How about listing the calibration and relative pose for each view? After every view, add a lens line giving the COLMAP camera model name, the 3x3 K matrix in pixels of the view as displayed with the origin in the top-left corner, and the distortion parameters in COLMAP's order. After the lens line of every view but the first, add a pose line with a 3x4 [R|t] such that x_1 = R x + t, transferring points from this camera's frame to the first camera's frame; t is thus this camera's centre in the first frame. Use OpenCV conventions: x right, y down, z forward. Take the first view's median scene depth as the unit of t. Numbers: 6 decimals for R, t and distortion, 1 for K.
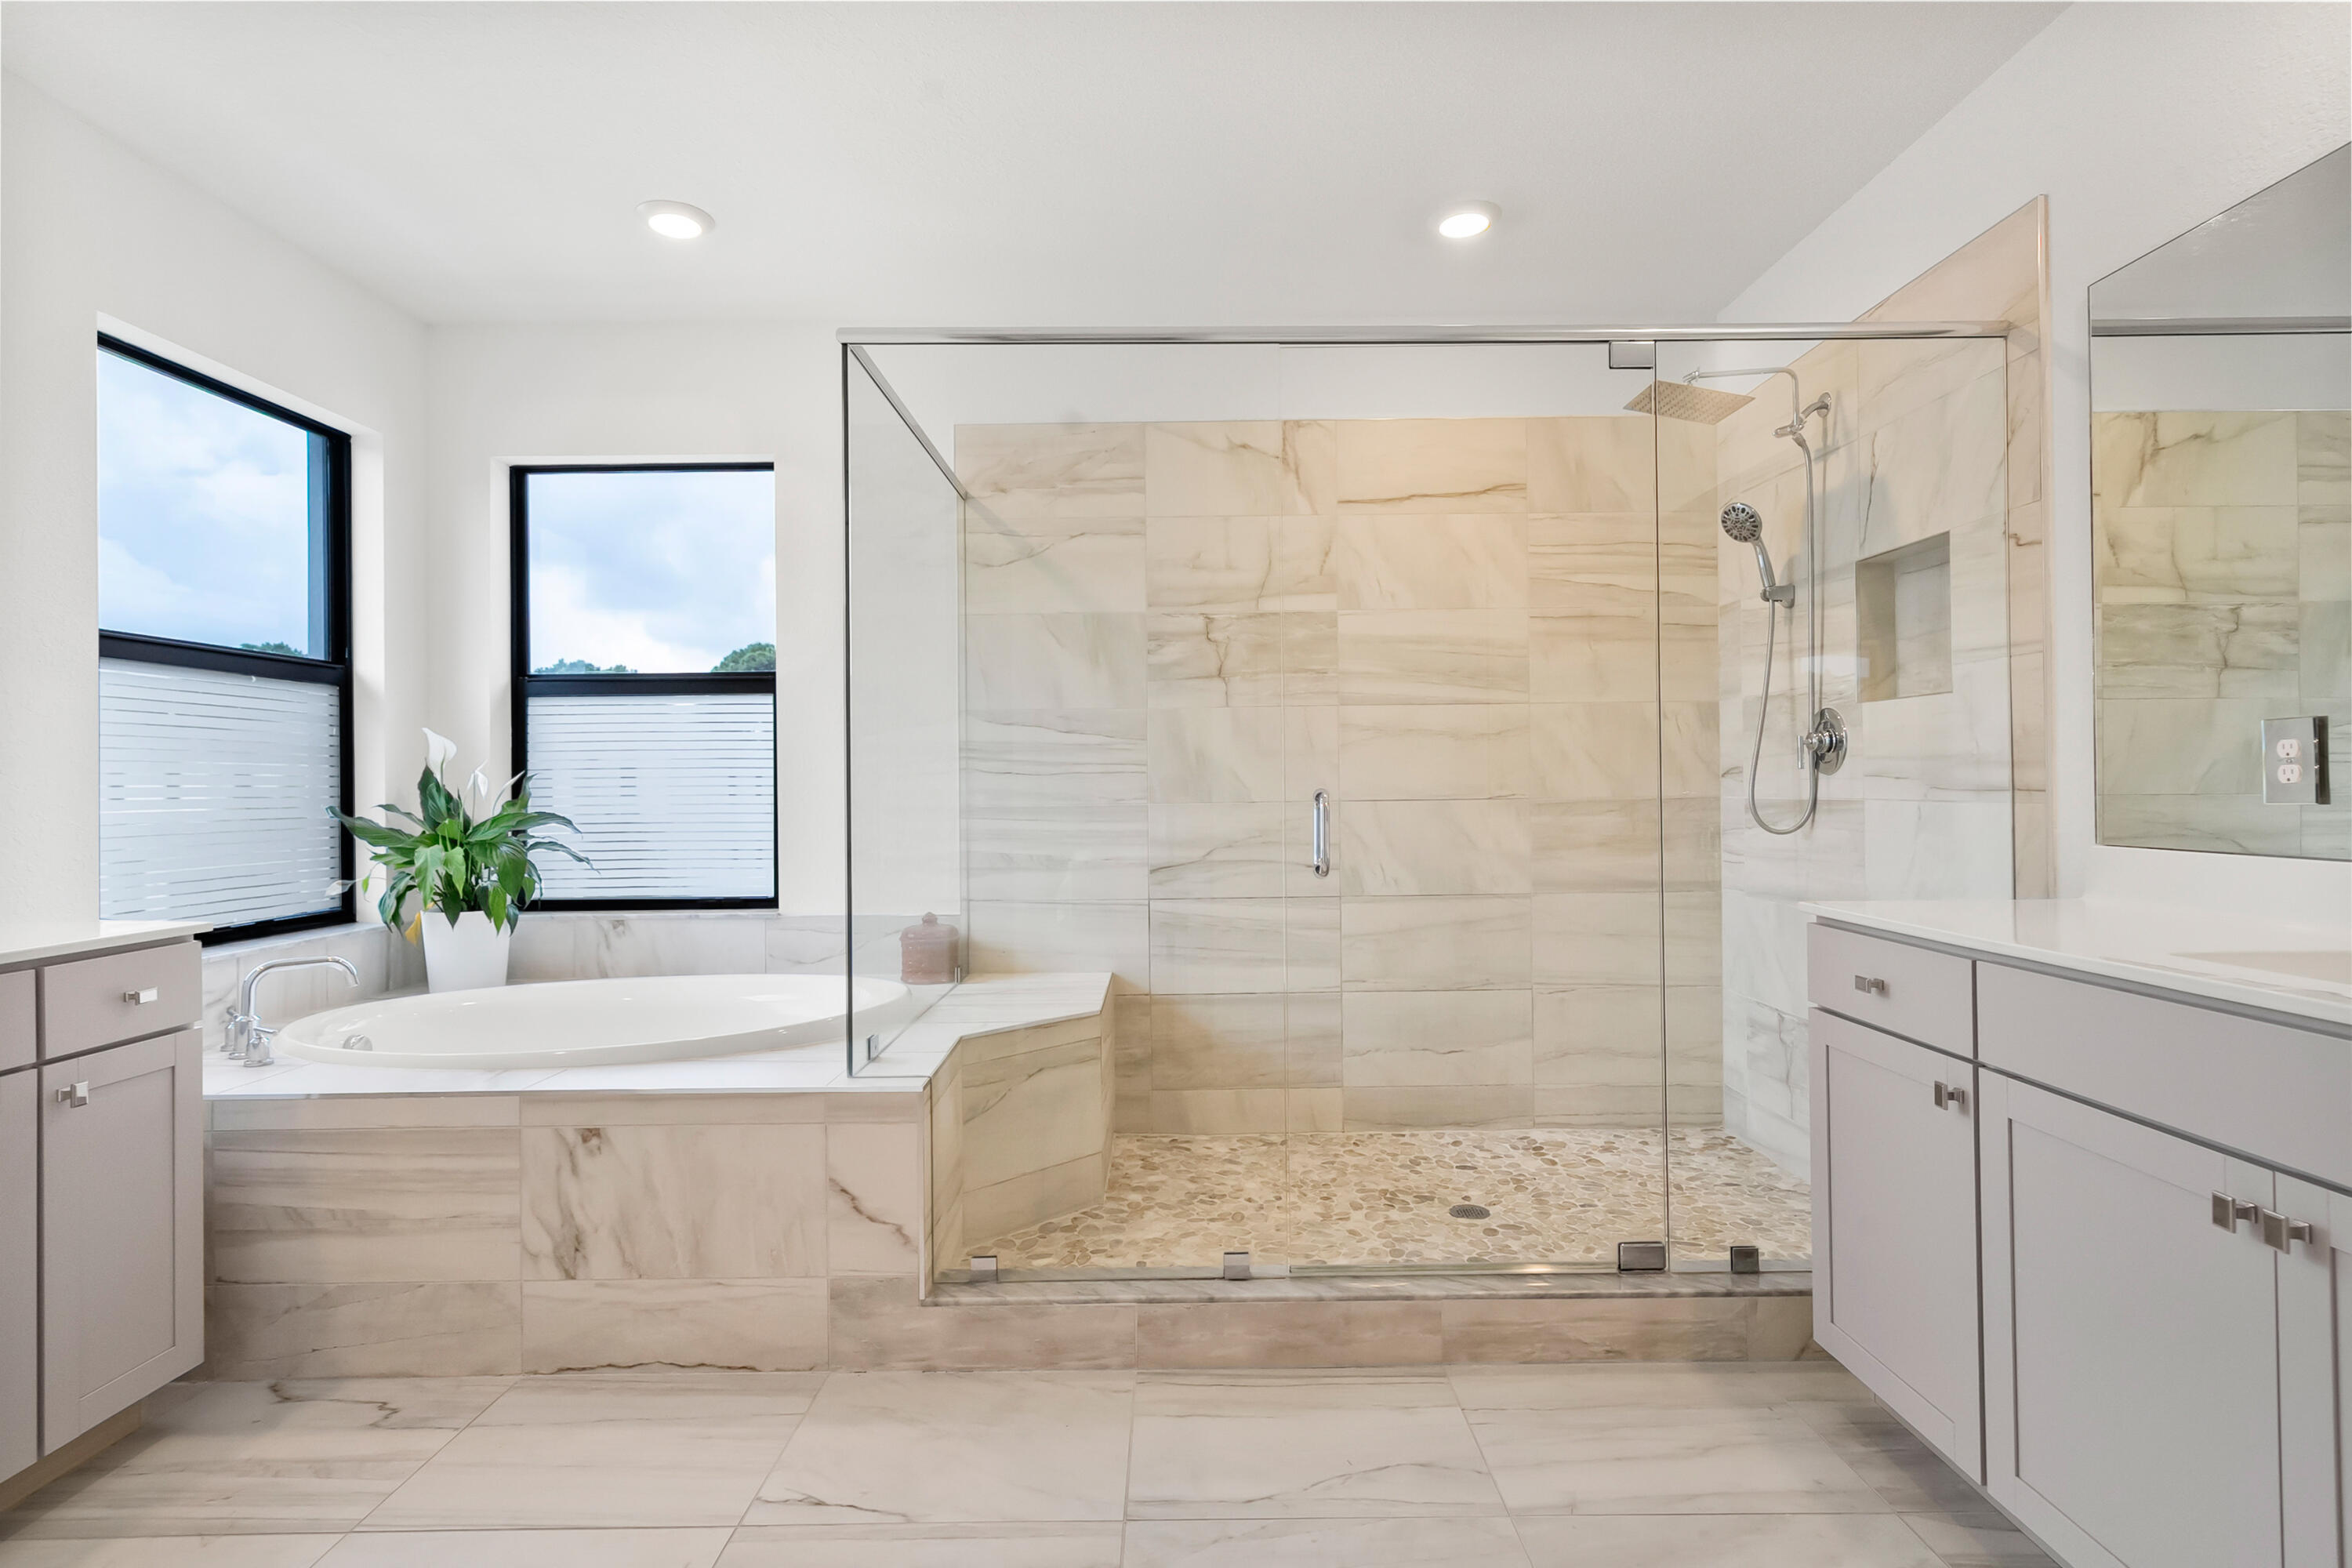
lens RADIAL K [[1151.7, 0, 1178.8], [0, 1151.7, 776.7], [0, 0, 1]] dist [-0.001955, 0.002821]
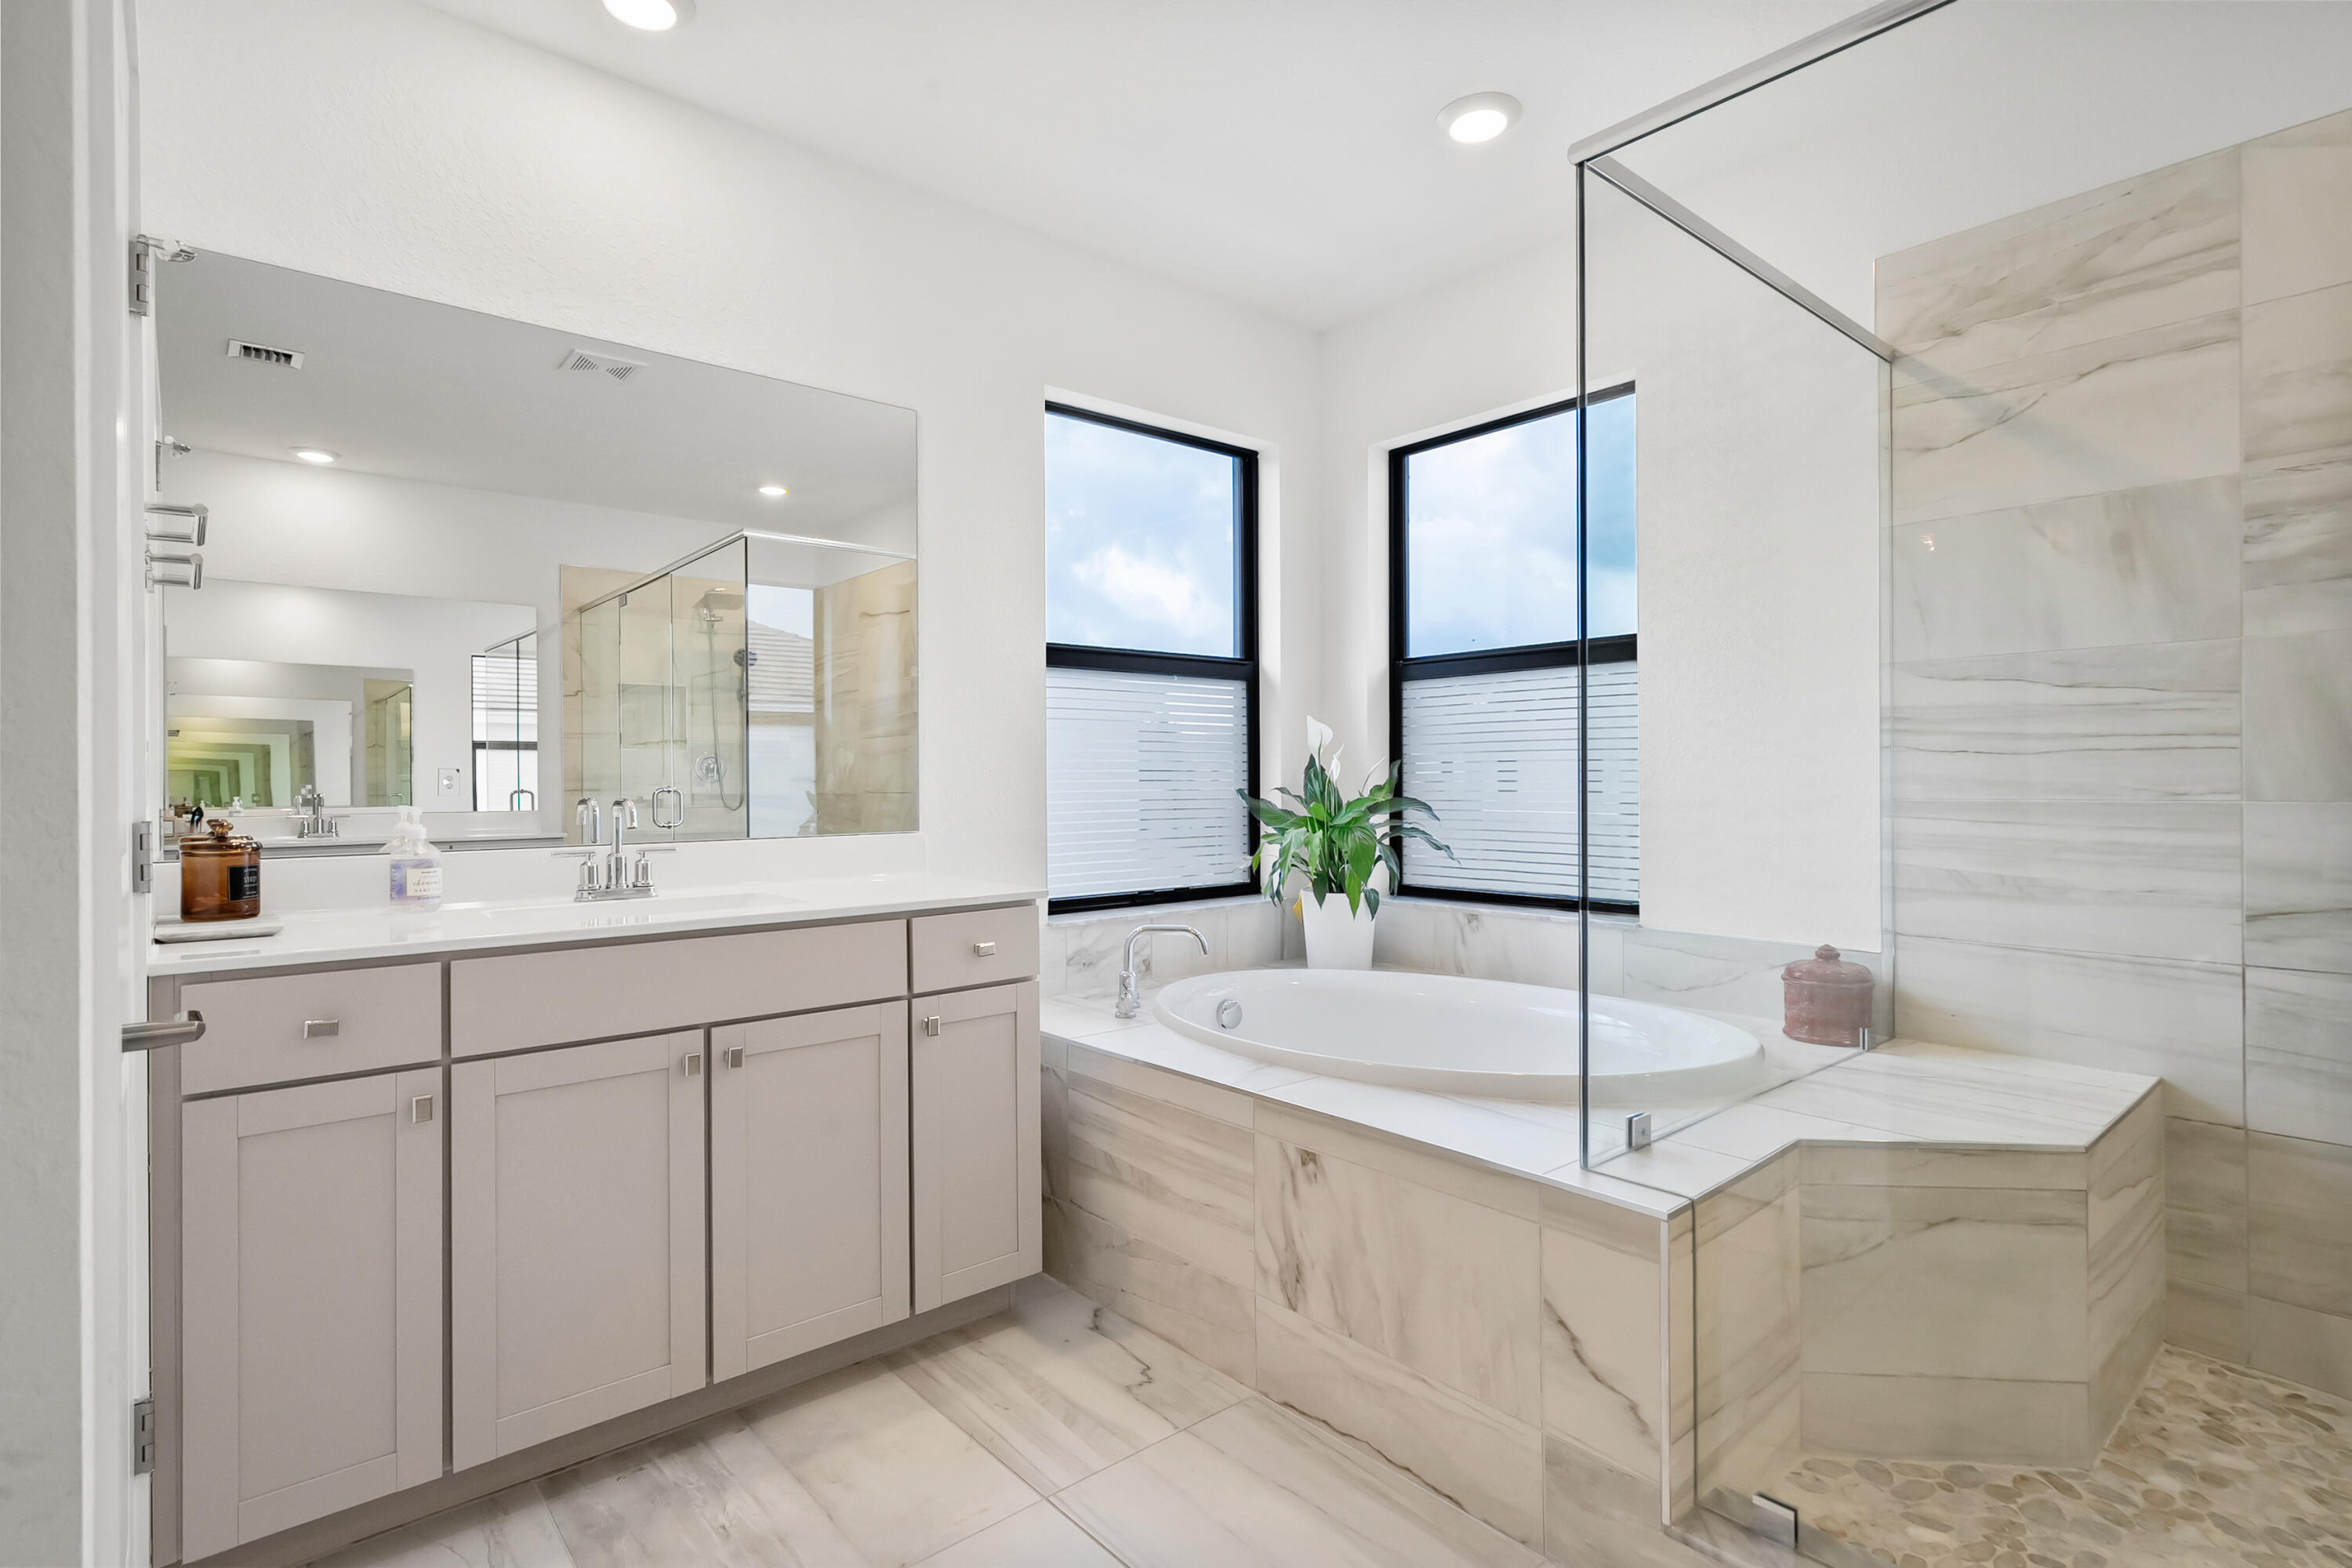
lens RADIAL K [[1151.7, 0, 1171.4], [0, 1151.7, 780.0], [0, 0, 1]] dist [-0.001955, 0.002821]
pose [[0.651565, 0.006757, -0.758563, 0.079781], [0.005461, 0.999893, 0.013598, 0.002251], [0.758573, -0.013002, 0.651458, 0.270958]]
